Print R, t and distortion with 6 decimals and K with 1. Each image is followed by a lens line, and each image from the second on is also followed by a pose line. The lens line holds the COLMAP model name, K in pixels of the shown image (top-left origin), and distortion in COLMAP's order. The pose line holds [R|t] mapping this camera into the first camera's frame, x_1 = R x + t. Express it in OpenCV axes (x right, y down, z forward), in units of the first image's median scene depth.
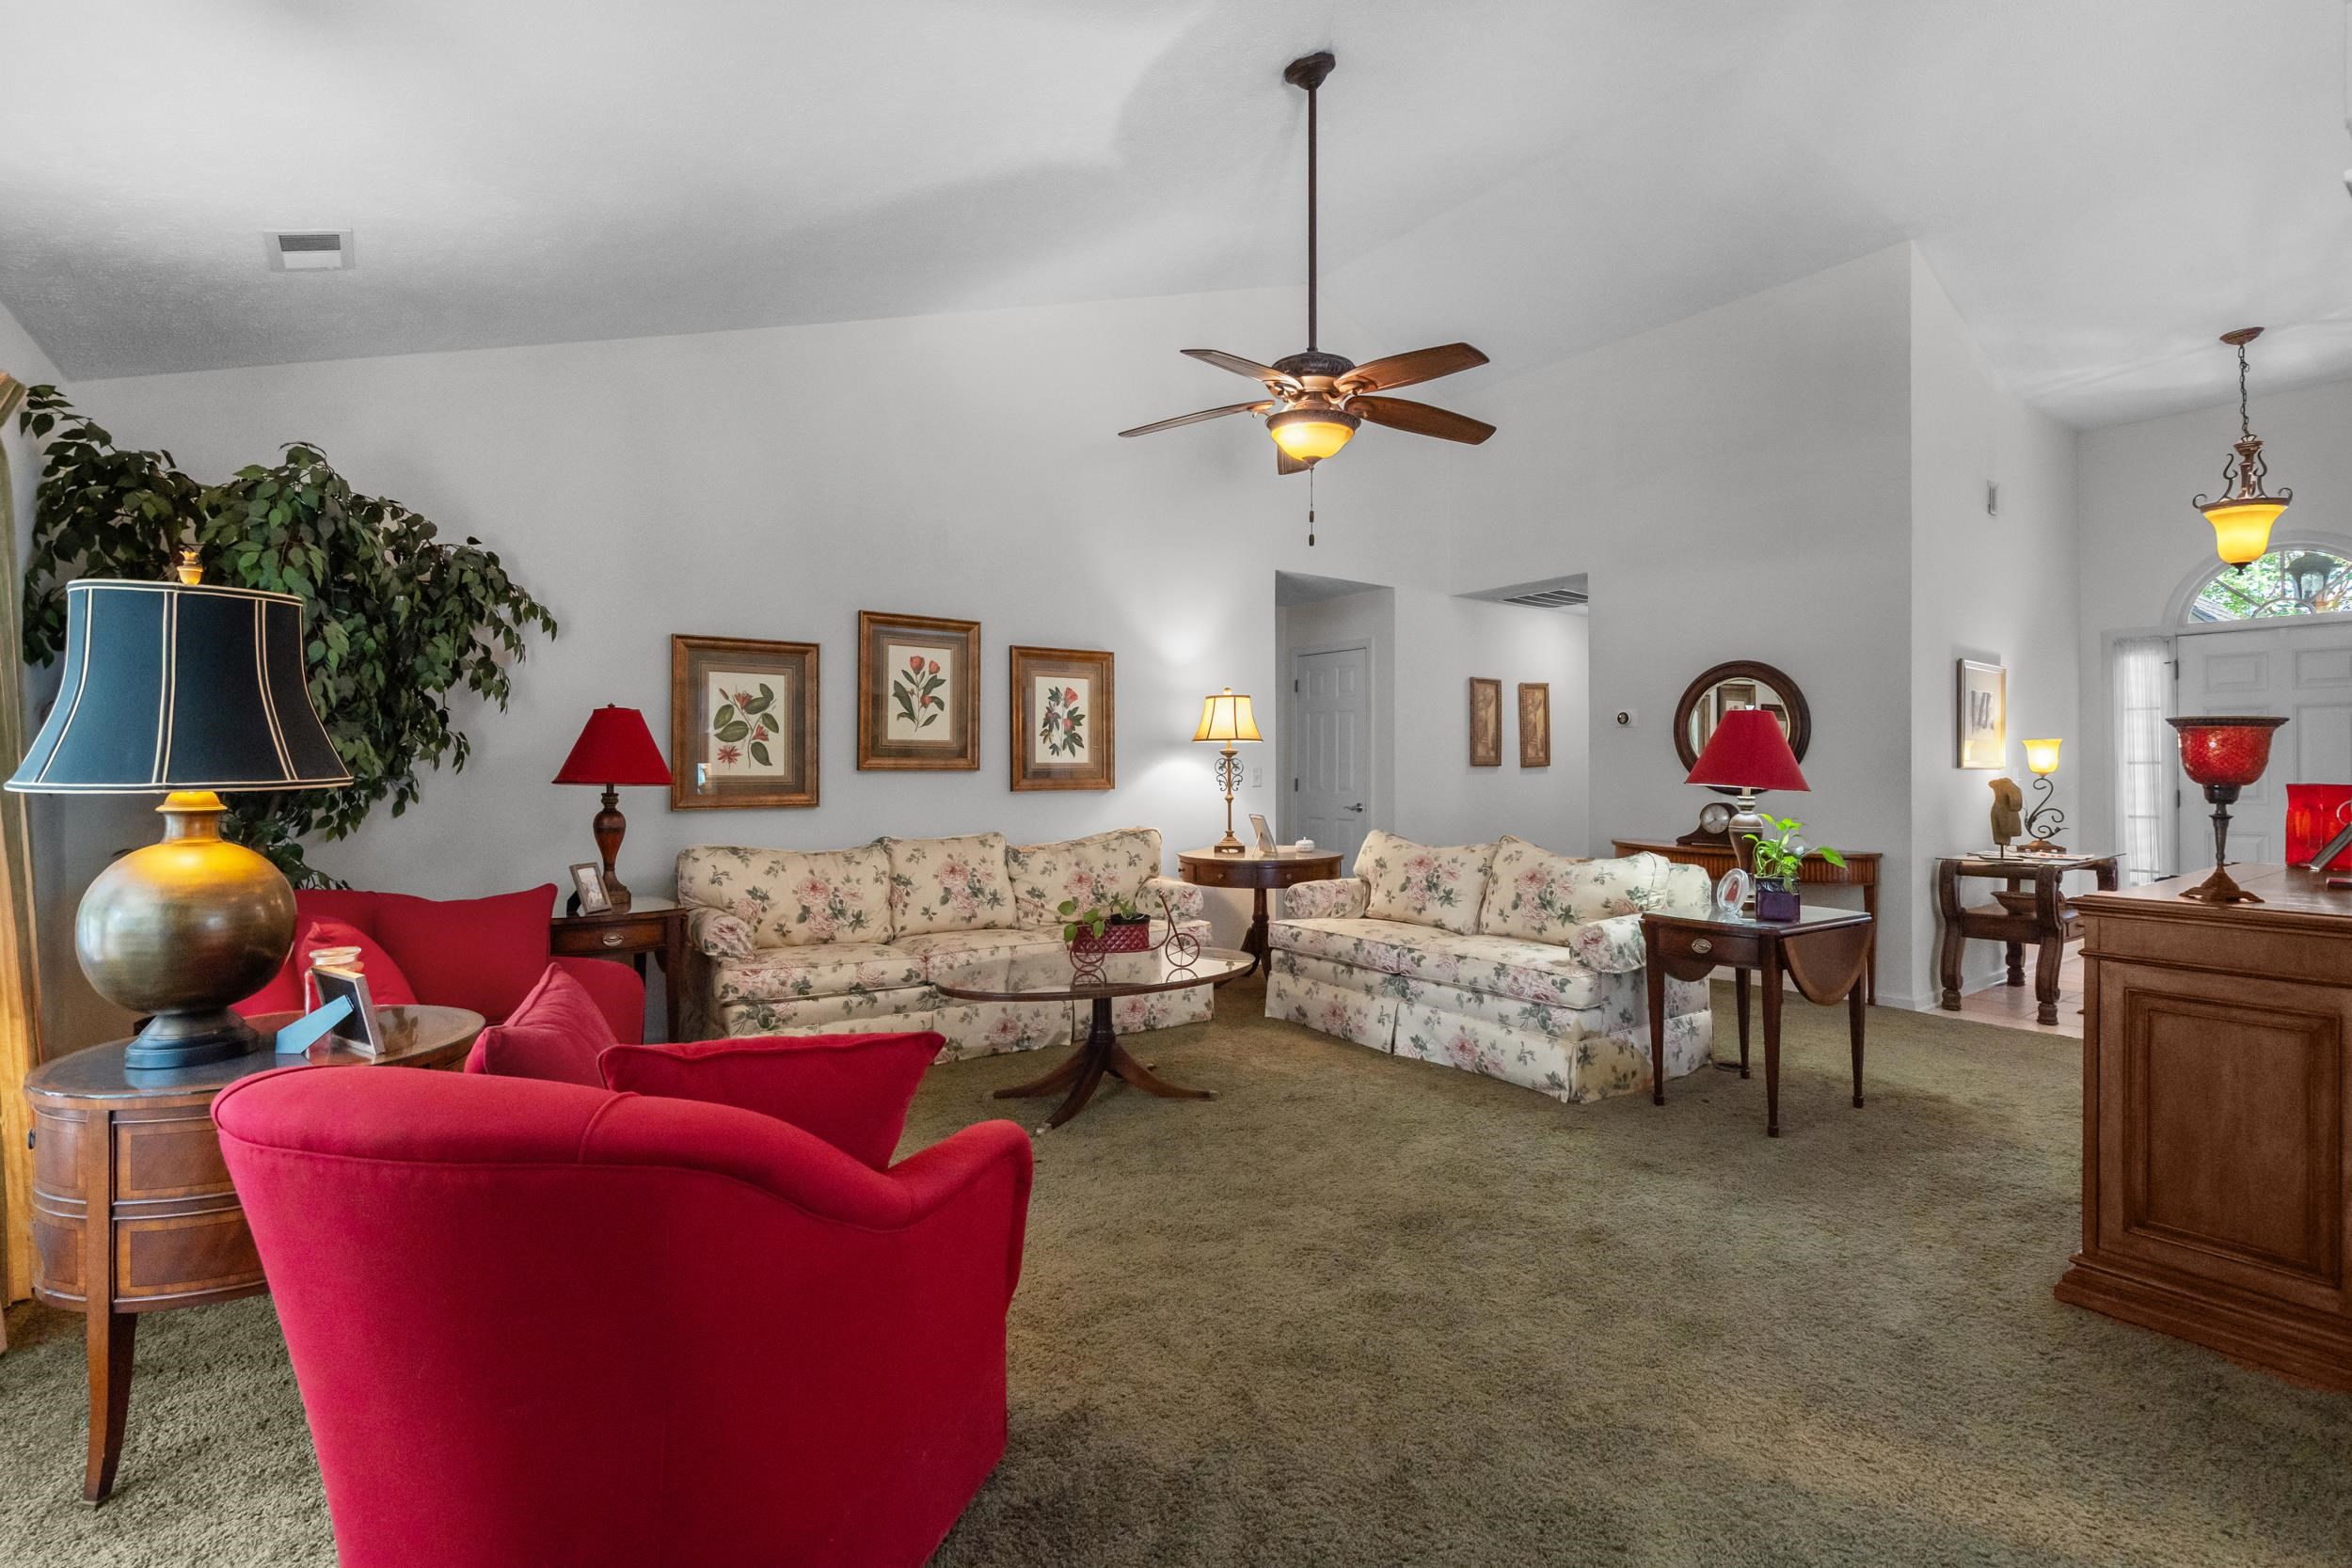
lens RADIAL K [[1080.1, 0, 1179.1], [0, 1080.1, 754.0], [0, 0, 1]] dist [-0.004366, 0.002000]
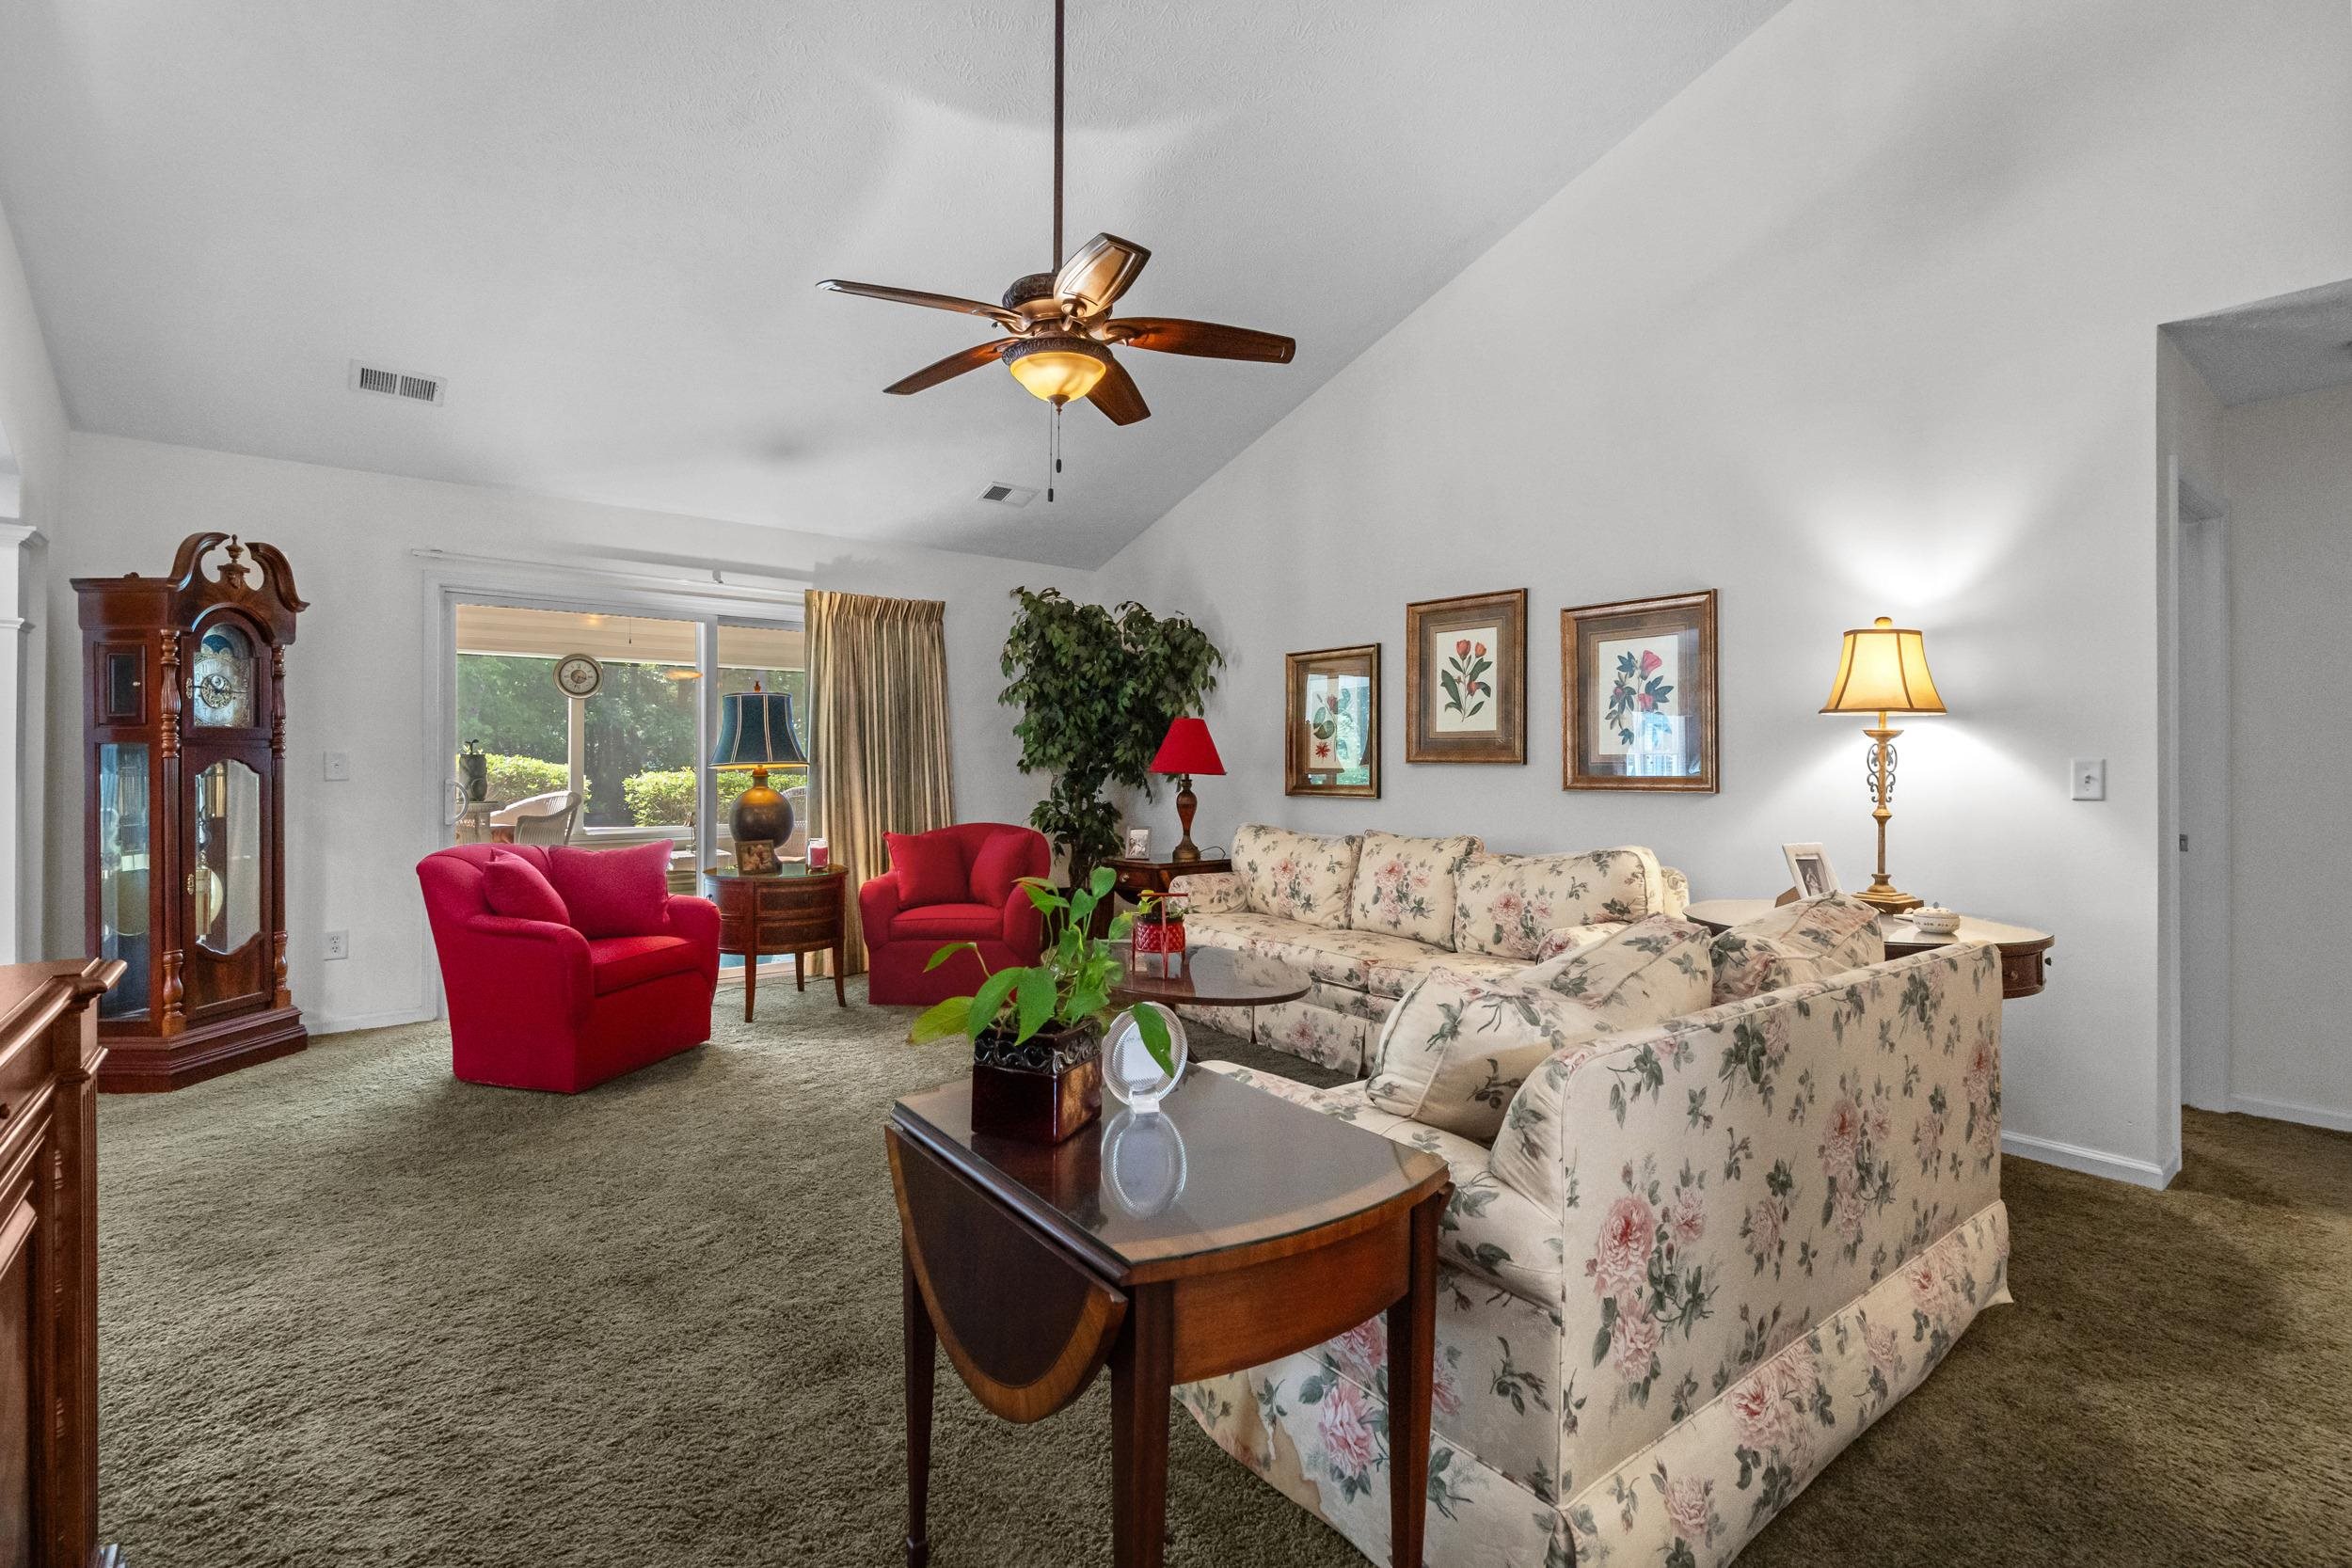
lens RADIAL K [[1080.1, 0, 1181.6], [0, 1080.1, 757.8], [0, 0, 1]] dist [-0.004366, 0.002000]
pose [[0.030670, -0.008379, -0.999494, 0.652034], [0.009731, 0.999920, -0.008084, 0.014190], [0.999482, -0.009478, 0.030749, 0.712353]]
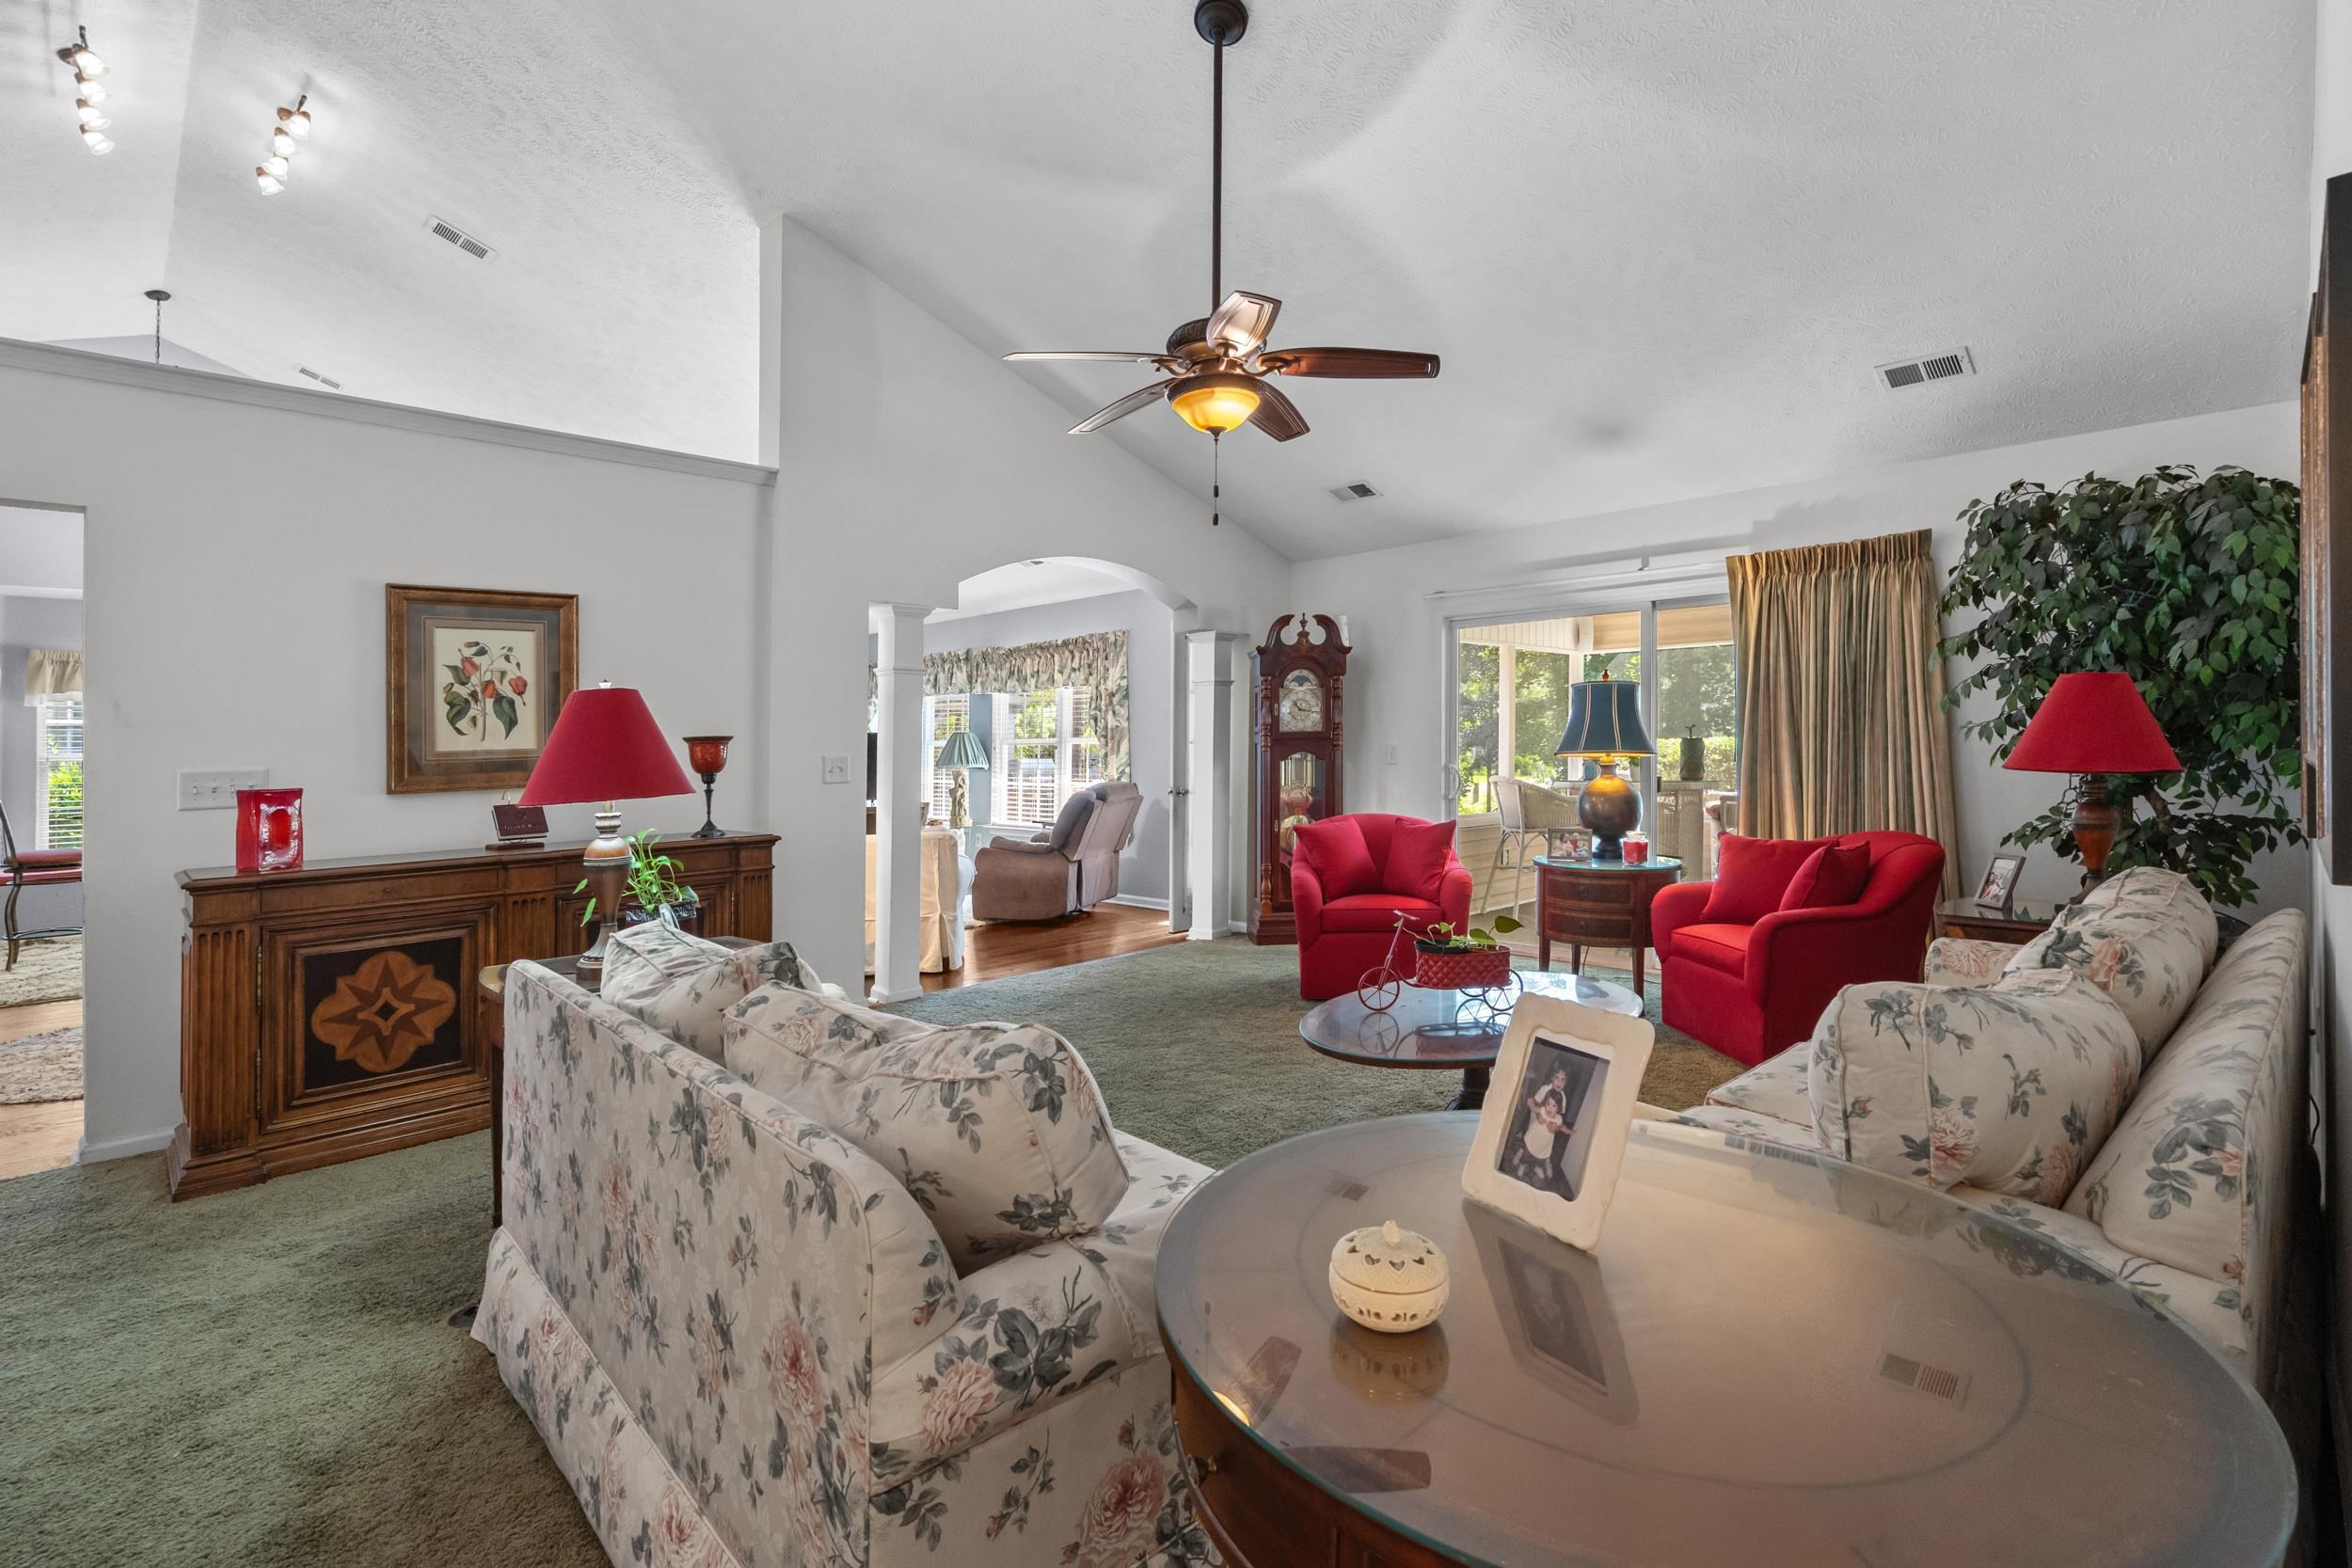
lens RADIAL K [[1080.1, 0, 1174.7], [0, 1080.1, 761.9], [0, 0, 1]] dist [-0.004366, 0.002000]
pose [[-0.991924, 0.015200, -0.125919, 0.174583], [0.014535, 0.999875, 0.006197, 0.004710], [0.125998, 0.004317, -0.992021, 1.278638]]
